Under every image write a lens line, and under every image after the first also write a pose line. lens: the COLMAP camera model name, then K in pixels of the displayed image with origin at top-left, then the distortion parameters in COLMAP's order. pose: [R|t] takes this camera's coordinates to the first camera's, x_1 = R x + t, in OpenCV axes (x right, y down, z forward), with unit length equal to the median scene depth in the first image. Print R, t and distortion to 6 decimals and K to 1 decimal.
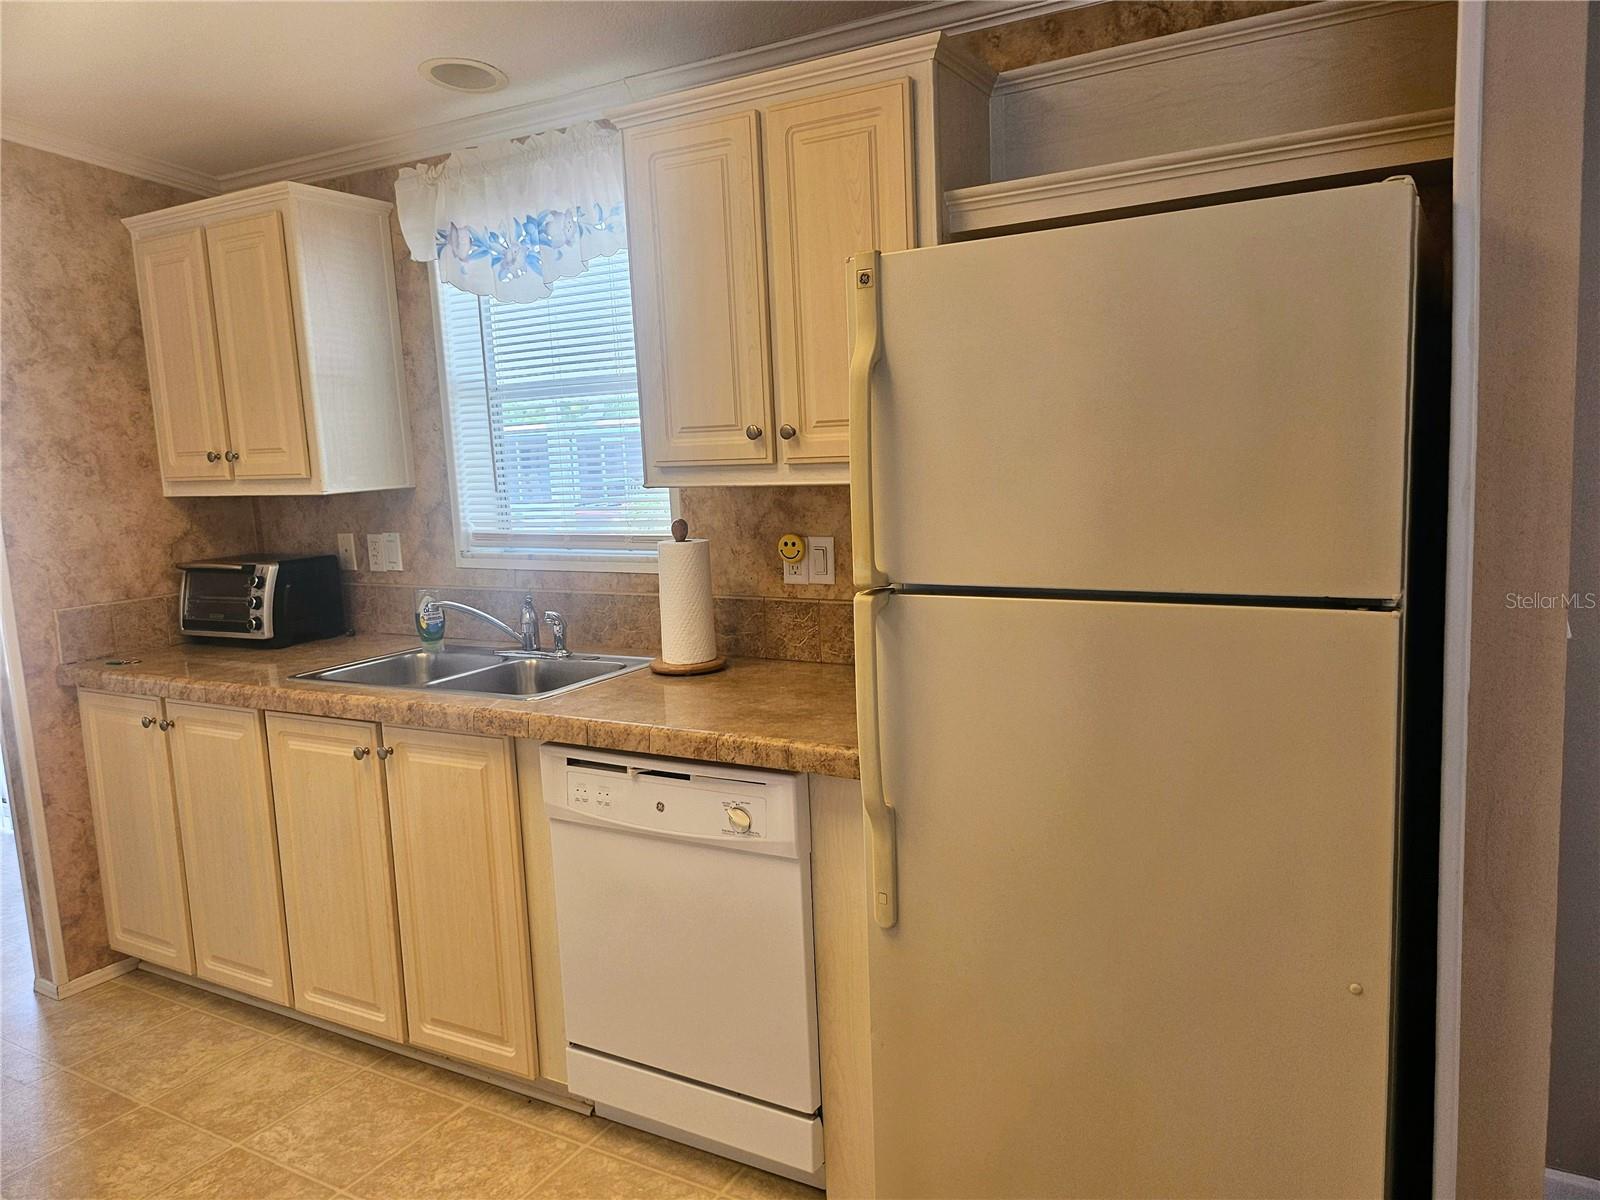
lens RADIAL K [[1143.0, 0, 803.7], [0, 1143.0, 591.3], [0, 0, 1]] dist [0.047462, -0.046358]
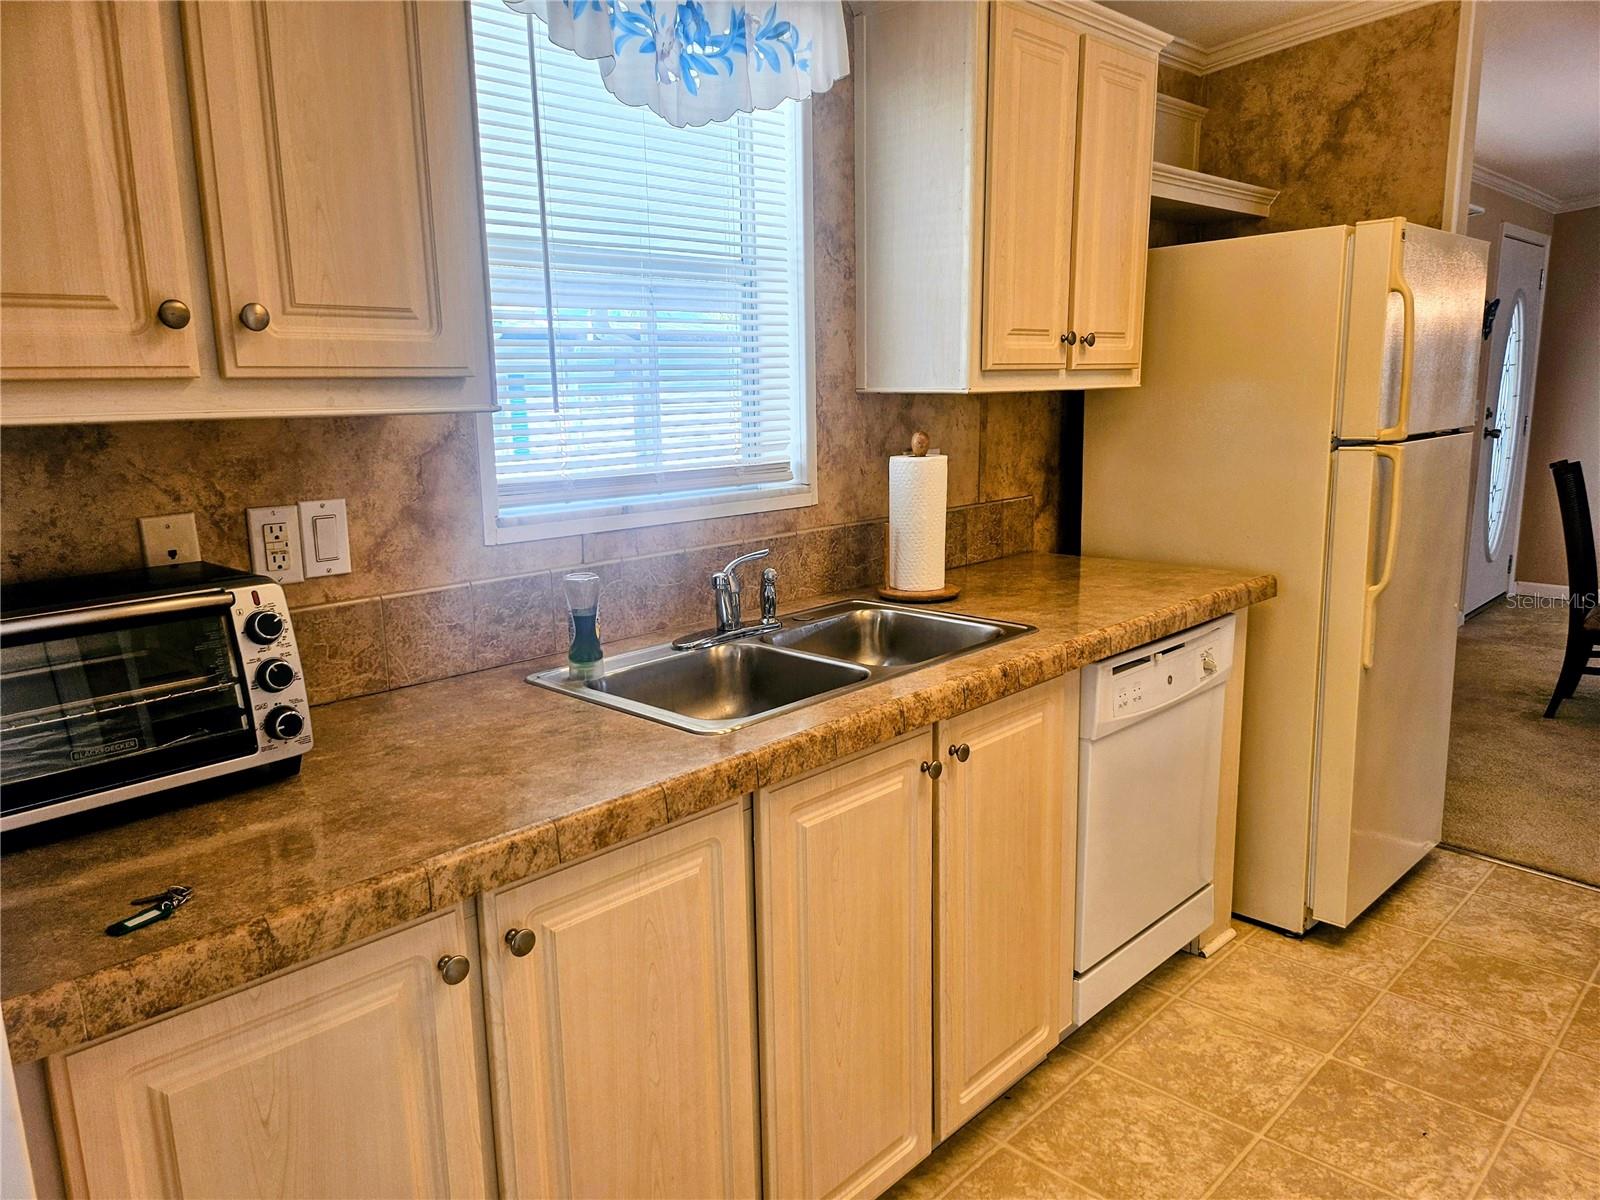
lens RADIAL K [[1143.0, 0, 805.0], [0, 1143.0, 611.2], [0, 0, 1]] dist [0.047462, -0.046358]
pose [[0.236750, -0.155149, 0.959103, -0.932598], [0.133034, 0.983046, 0.126184, -0.045127], [-0.962420, 0.097720, 0.253376, 0.788122]]
